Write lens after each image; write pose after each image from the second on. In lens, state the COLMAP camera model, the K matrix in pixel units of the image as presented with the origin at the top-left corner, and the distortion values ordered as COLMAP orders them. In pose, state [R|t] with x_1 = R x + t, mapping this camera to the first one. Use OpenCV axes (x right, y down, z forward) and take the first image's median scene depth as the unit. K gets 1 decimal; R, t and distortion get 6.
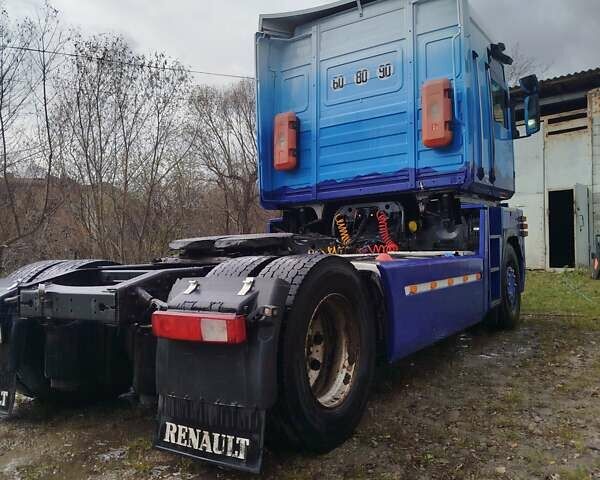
lens RADIAL K [[559.4, 0, 296.9], [0, 559.4, 244.8], [0, 0, 1]] dist [0.016345, 0.000000]
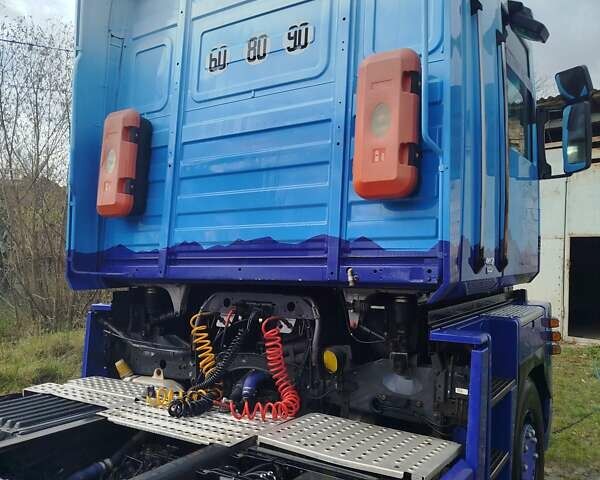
lens RADIAL K [[559.4, 0, 307.6], [0, 559.4, 241.0], [0, 0, 1]] dist [0.016345, 0.000000]
pose [[0.998765, 0.048401, 0.011224, 0.173768], [-0.048098, 0.998508, -0.025846, -0.117841], [-0.012458, 0.025274, 0.999603, 0.514887]]
